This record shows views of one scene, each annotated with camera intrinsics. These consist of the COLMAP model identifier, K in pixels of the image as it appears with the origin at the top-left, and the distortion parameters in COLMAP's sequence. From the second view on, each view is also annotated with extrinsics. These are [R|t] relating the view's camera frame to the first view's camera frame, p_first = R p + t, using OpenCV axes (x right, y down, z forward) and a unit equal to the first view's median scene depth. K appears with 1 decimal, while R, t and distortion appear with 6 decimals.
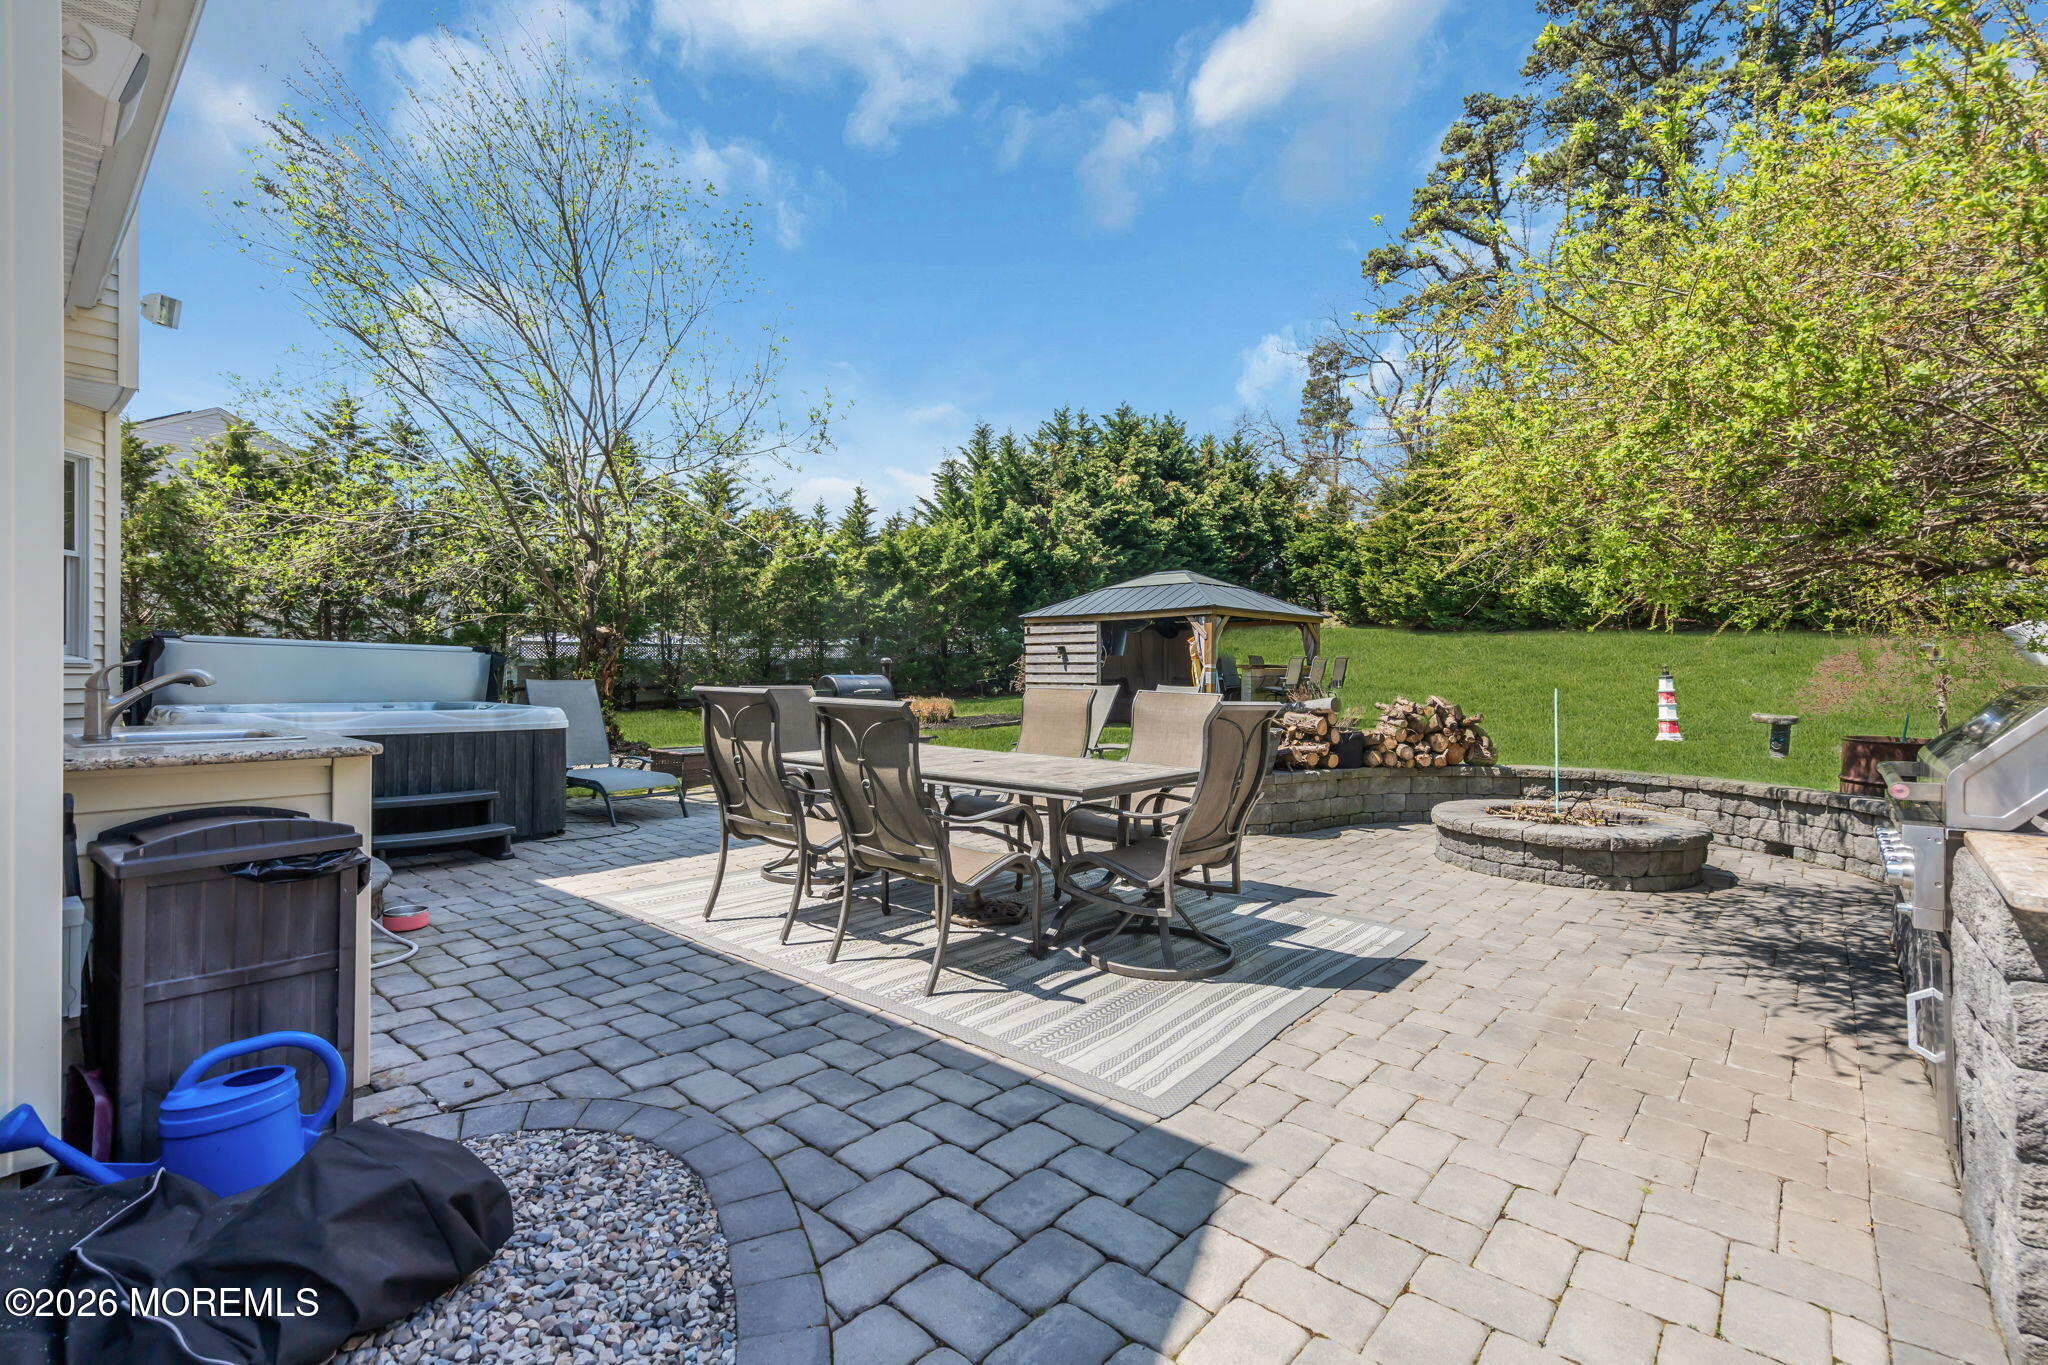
lens RADIAL K [[919.3, 0, 1024.0], [0, 919.3, 682.5], [0, 0, 1]] dist [-0.002807, -0.000883]
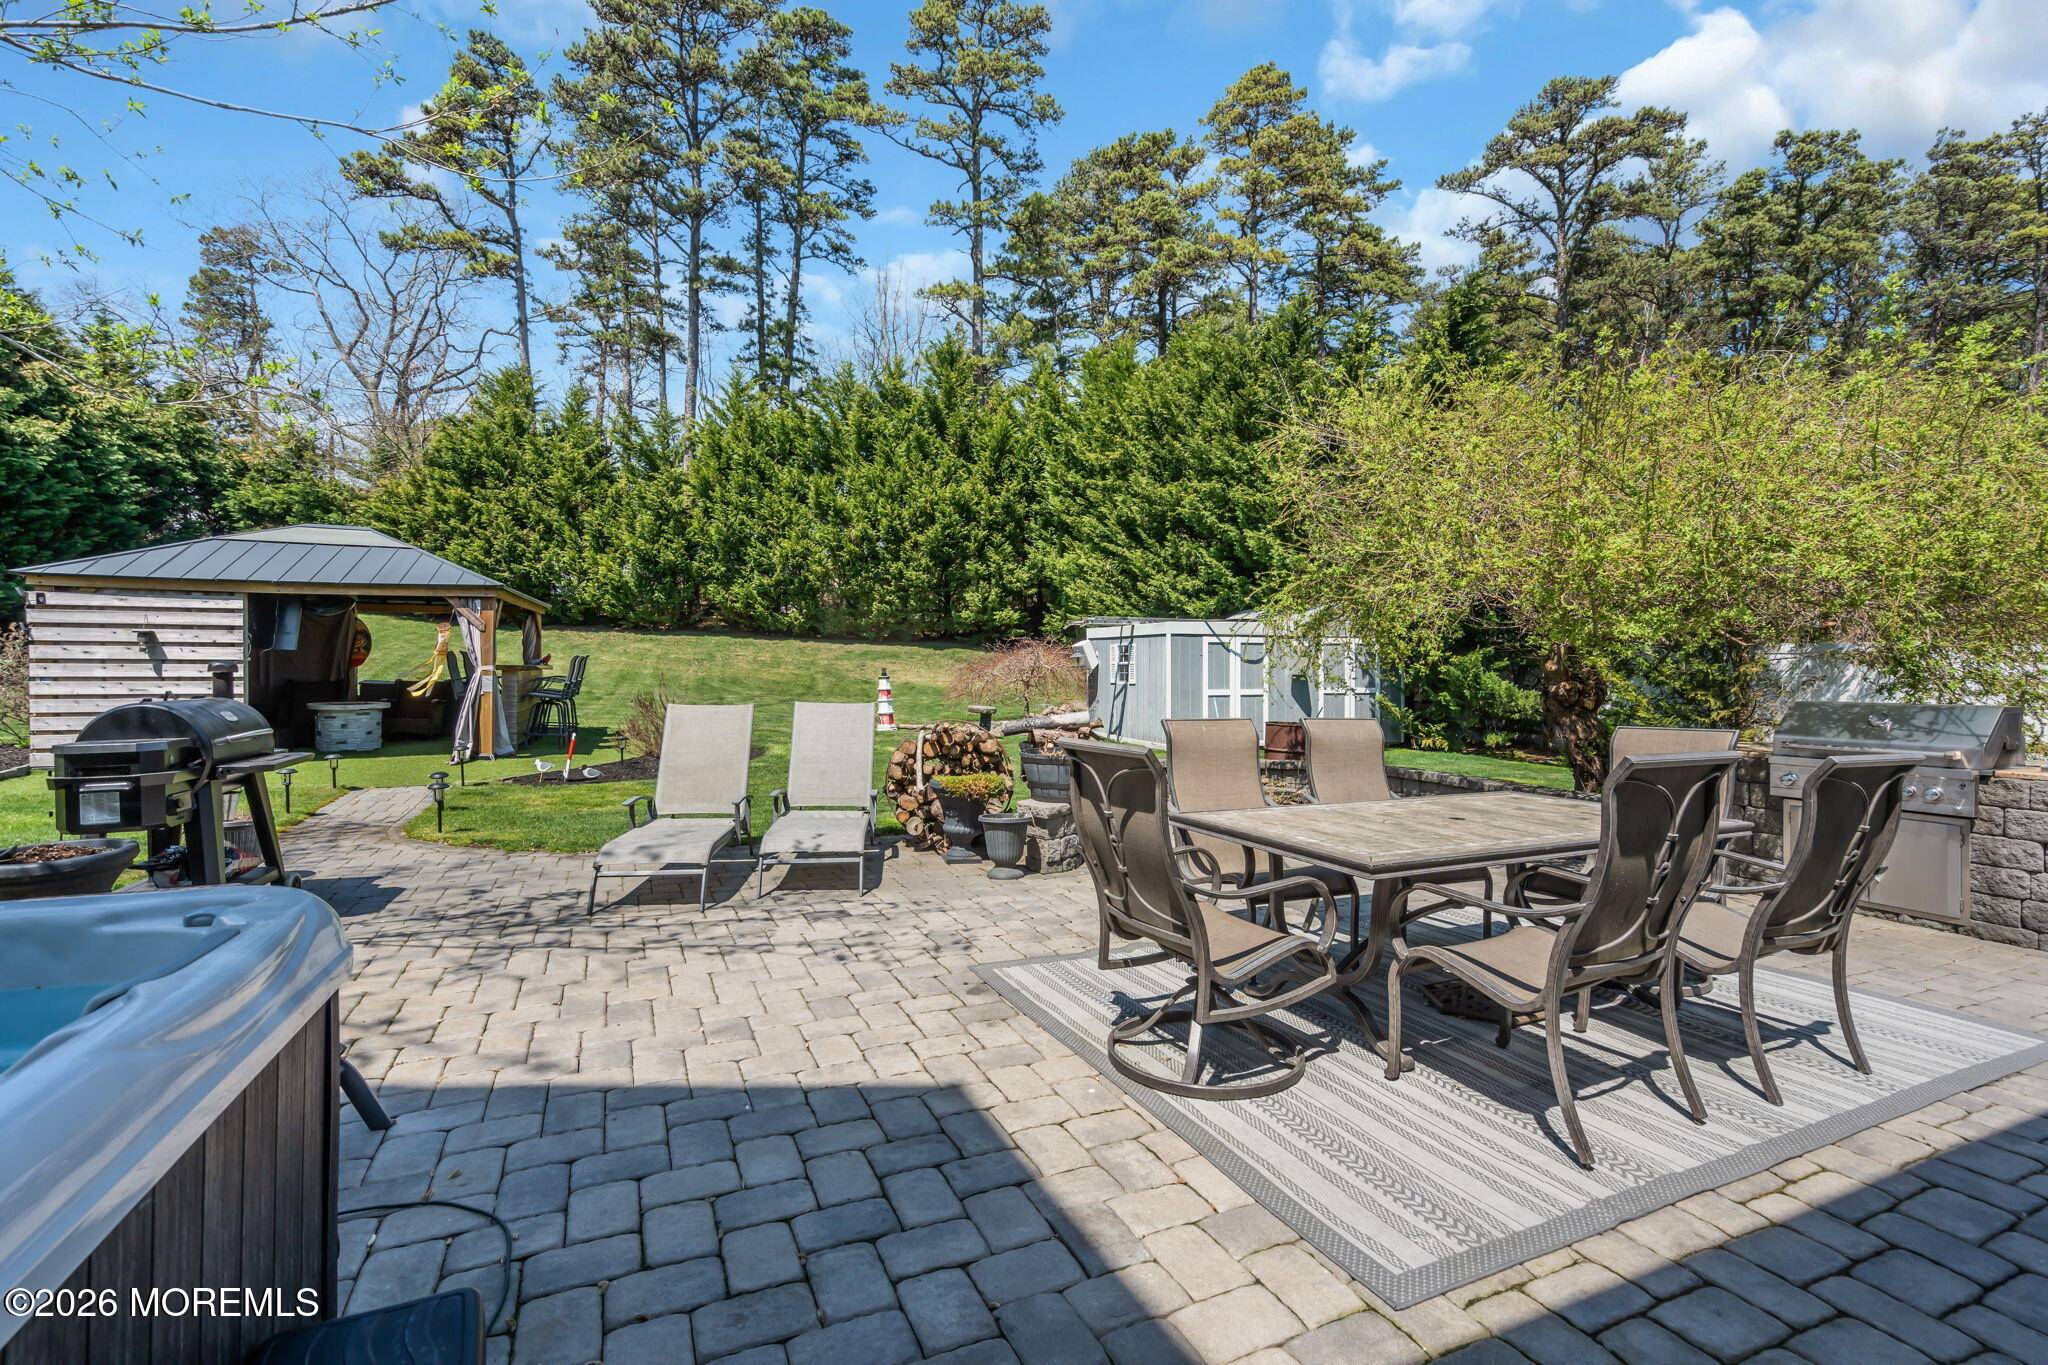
lens RADIAL K [[919.3, 0, 1024.0], [0, 919.3, 682.5], [0, 0, 1]] dist [-0.002807, -0.000883]
pose [[0.427143, -0.016705, 0.904030, -0.241517], [0.004774, 0.999857, 0.016220, -0.014295], [-0.904172, -0.002612, 0.427161, 0.265622]]
